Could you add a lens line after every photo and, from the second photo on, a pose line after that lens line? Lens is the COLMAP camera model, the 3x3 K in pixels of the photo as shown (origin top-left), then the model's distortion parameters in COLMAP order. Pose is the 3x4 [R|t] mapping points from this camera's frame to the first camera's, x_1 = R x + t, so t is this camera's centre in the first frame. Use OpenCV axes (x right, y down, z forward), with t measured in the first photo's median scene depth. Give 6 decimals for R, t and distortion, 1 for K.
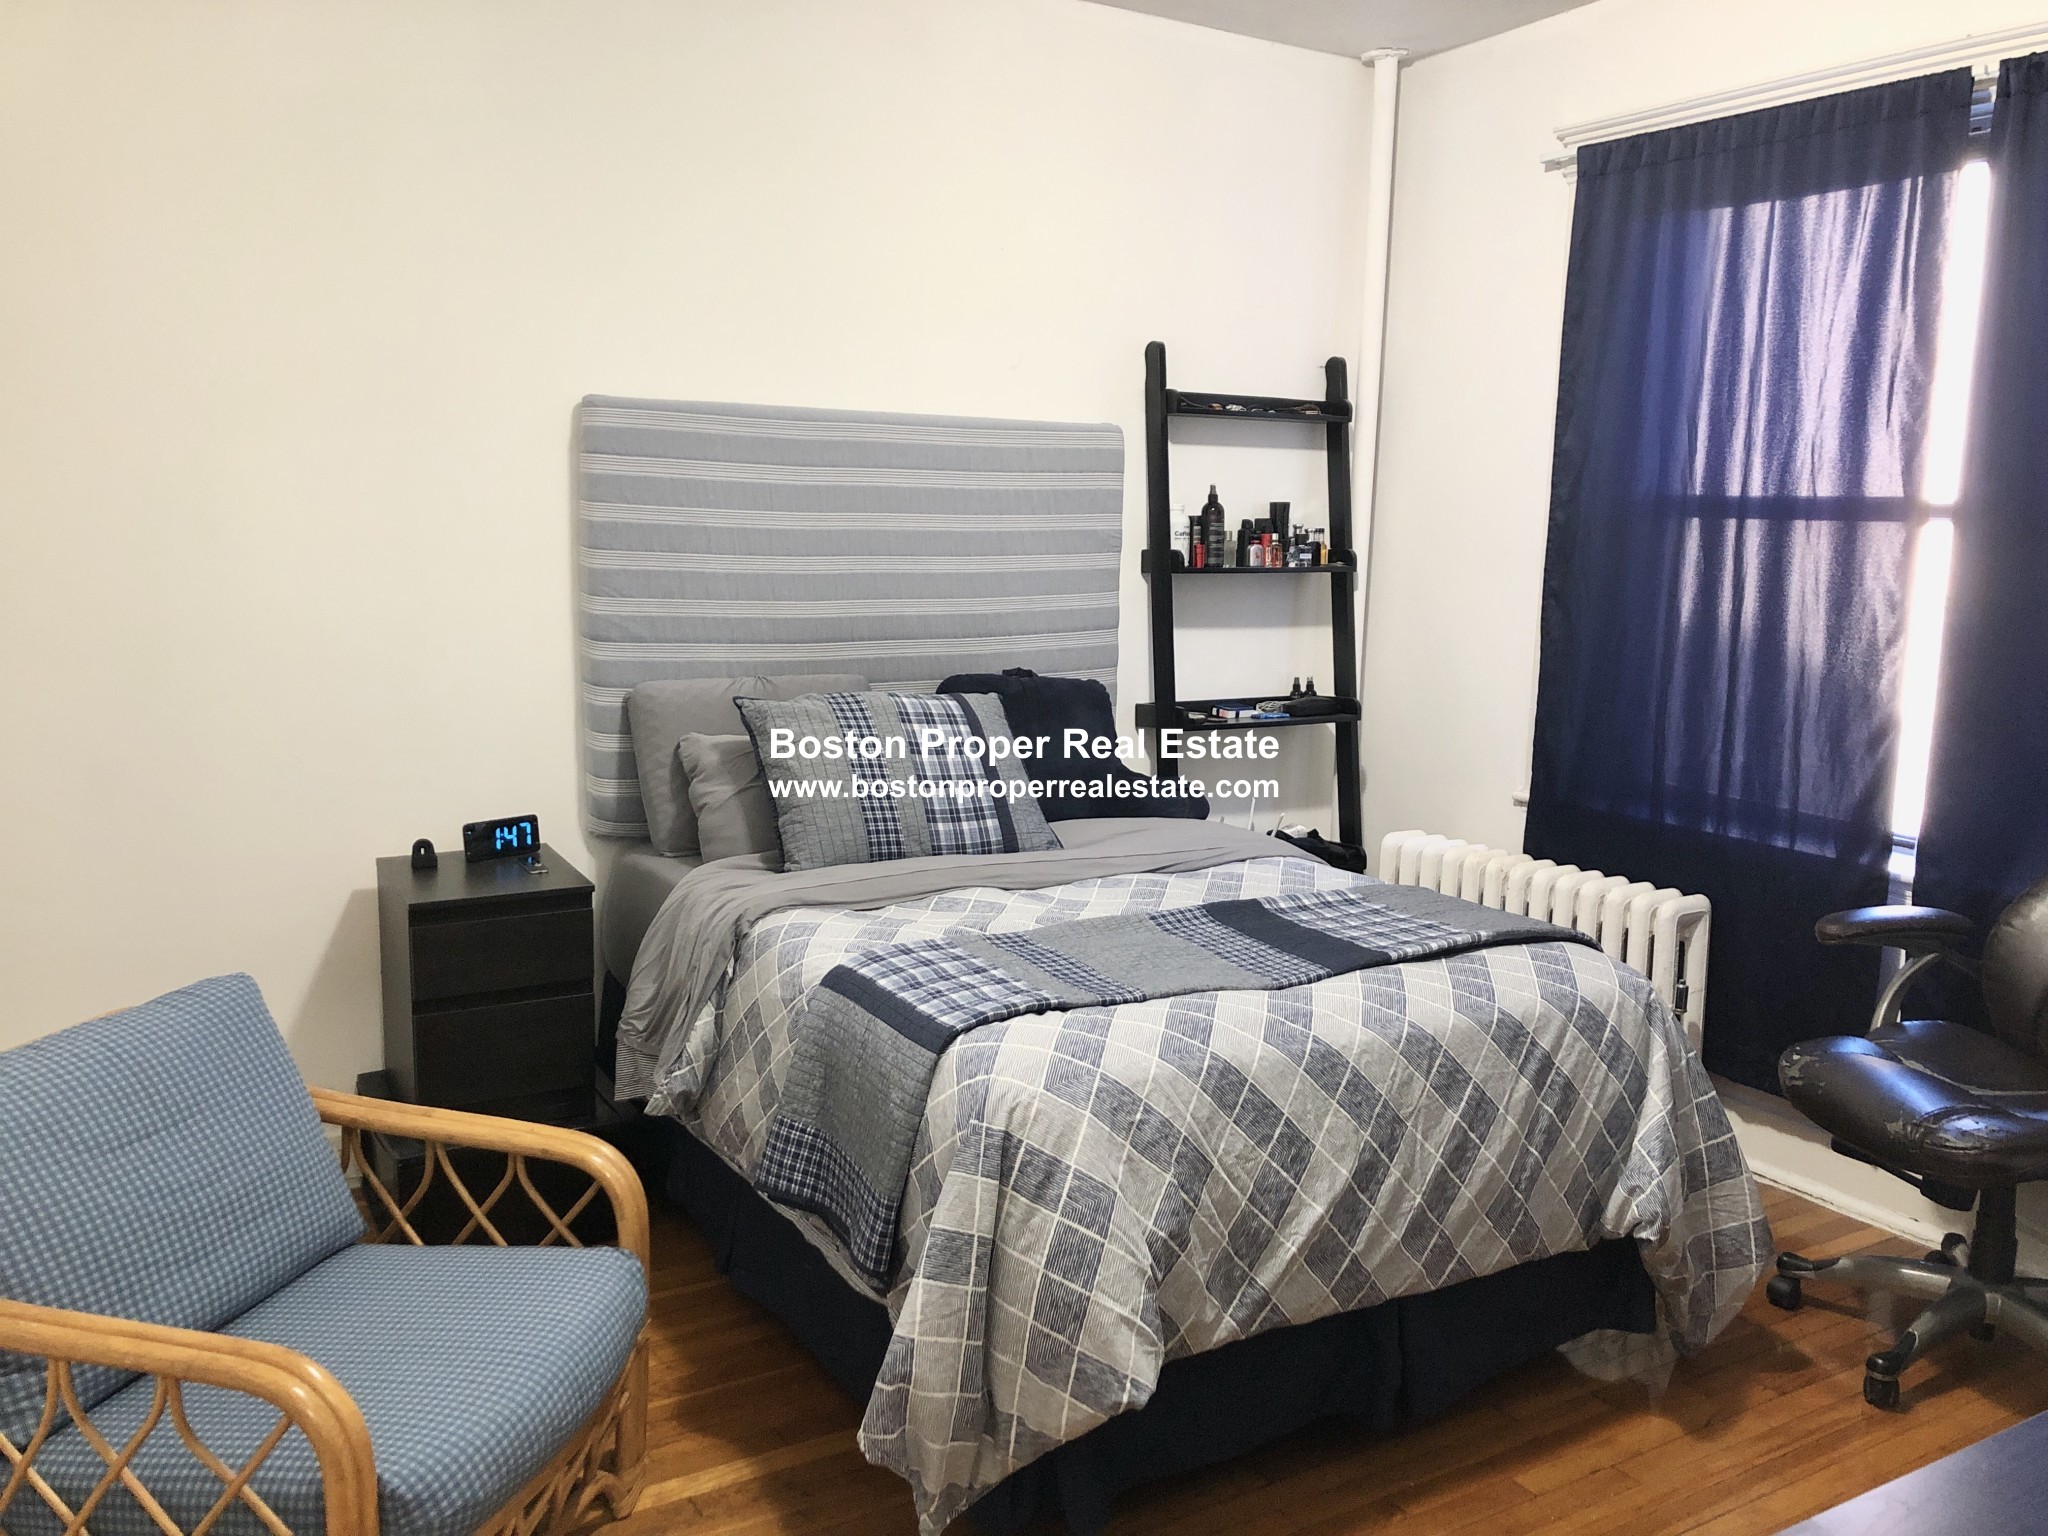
lens RADIAL K [[1640.4, 0, 1024.0], [0, 1640.4, 768.0], [0, 0, 1]] dist [0.097634, -0.184272]
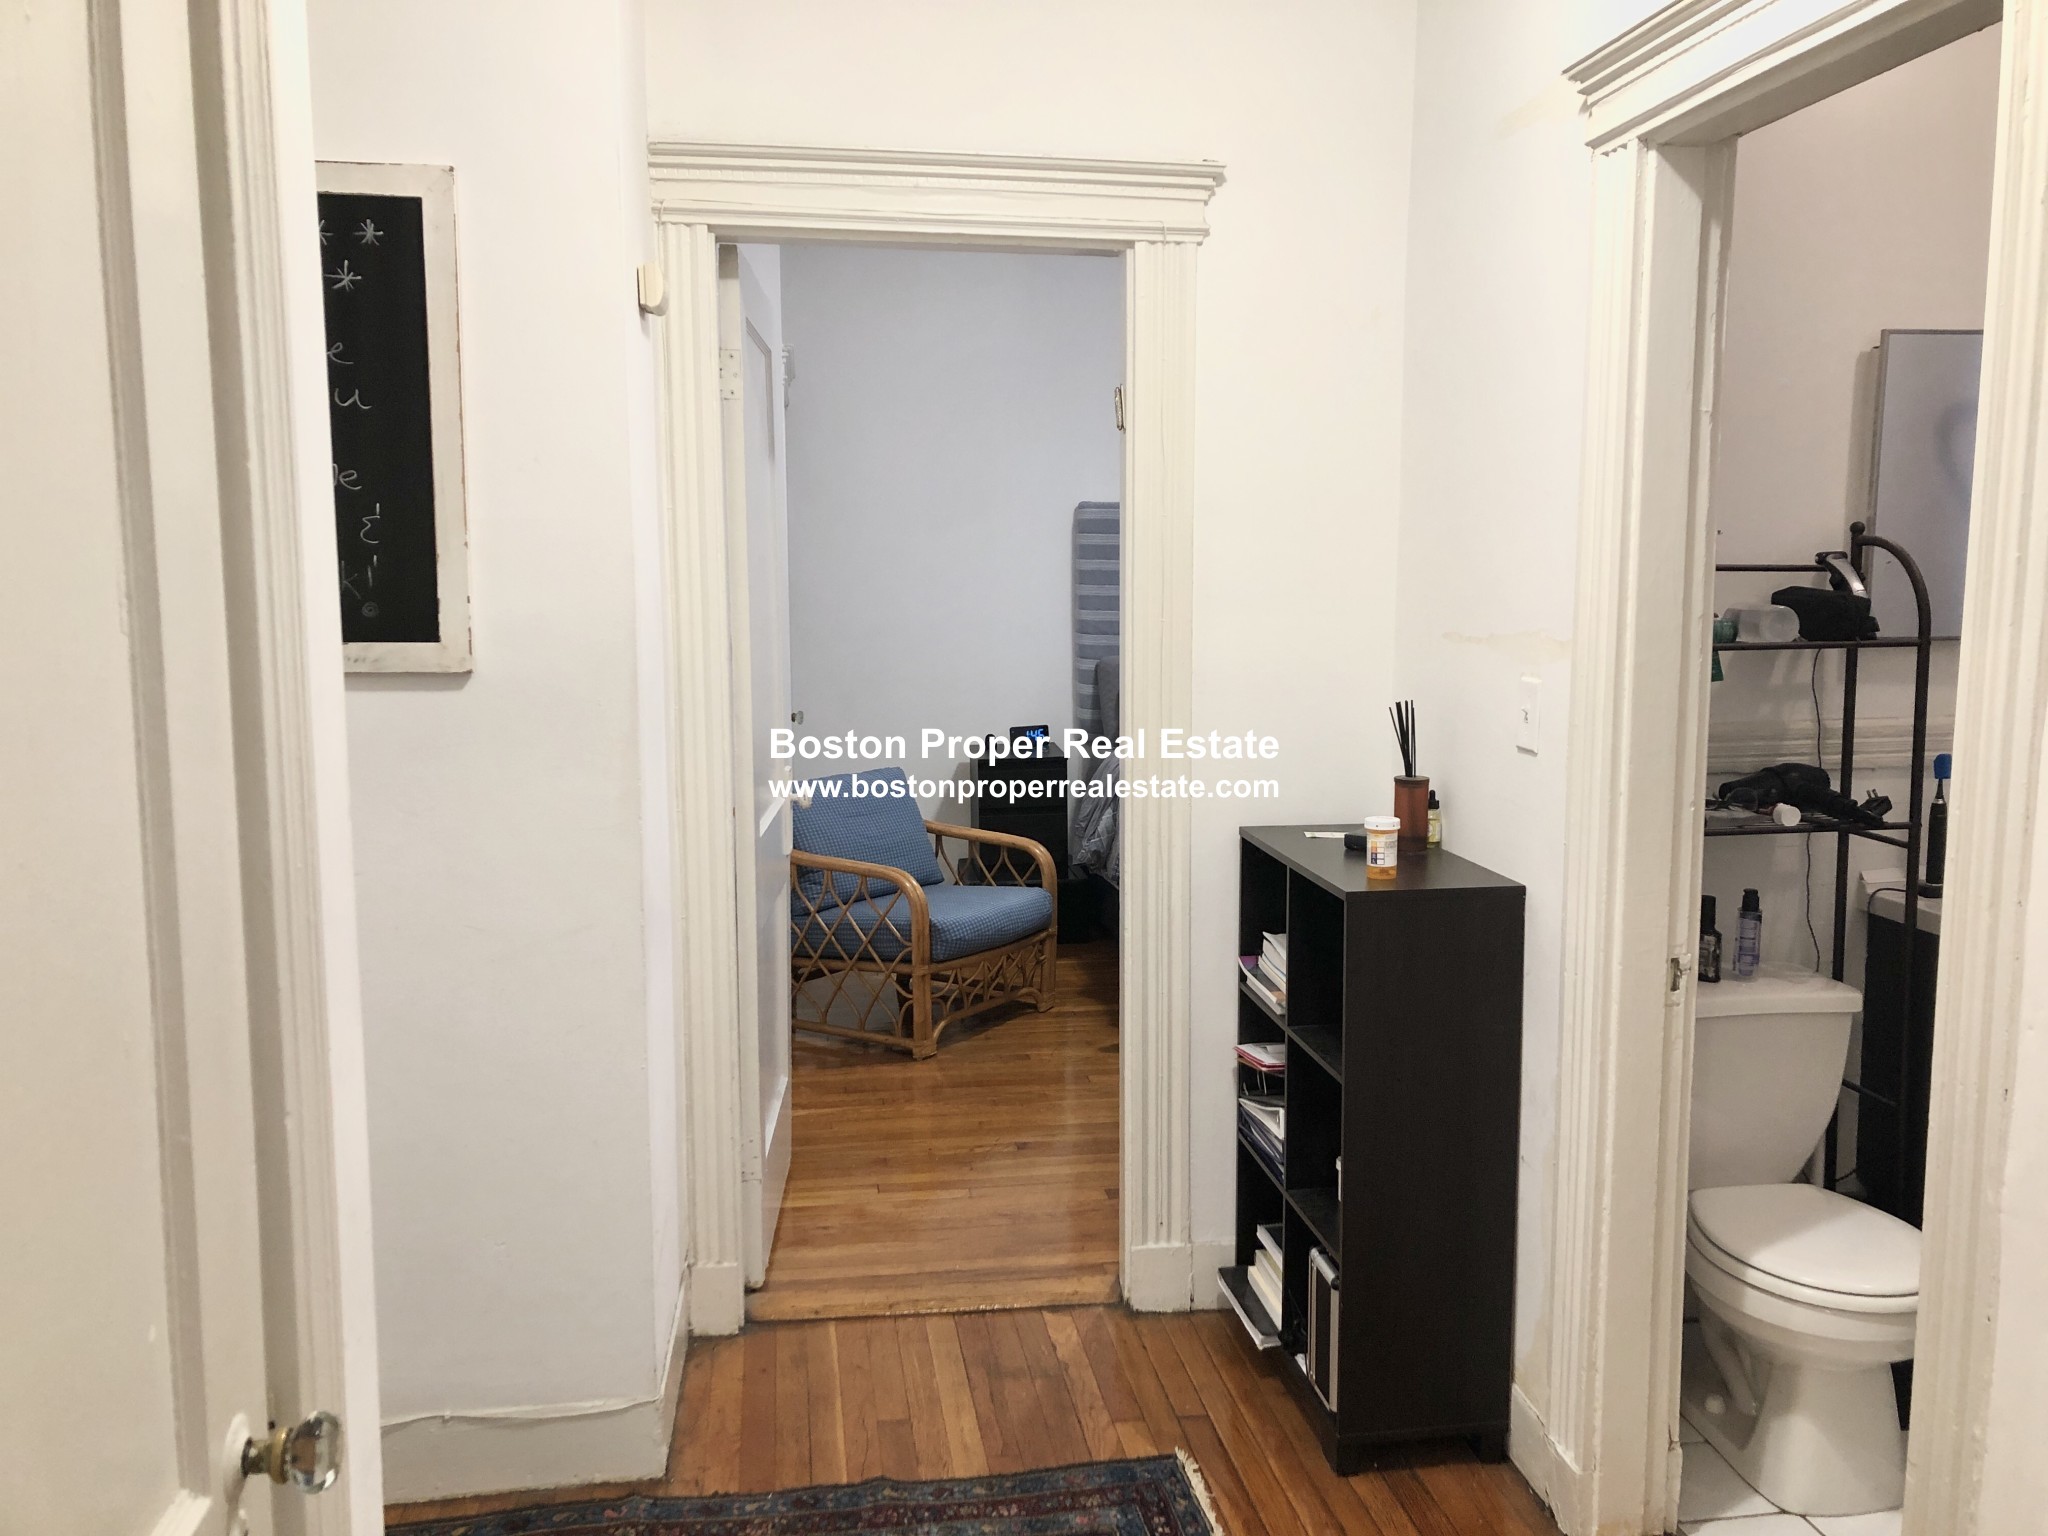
lens RADIAL K [[1640.4, 0, 1024.0], [0, 1640.4, 768.0], [0, 0, 1]] dist [0.097634, -0.184272]
pose [[0.923459, 0.030263, -0.382502, 0.470723], [-0.044126, 0.998647, -0.027520, 0.153775], [0.381151, 0.042292, 0.923545, -0.871209]]
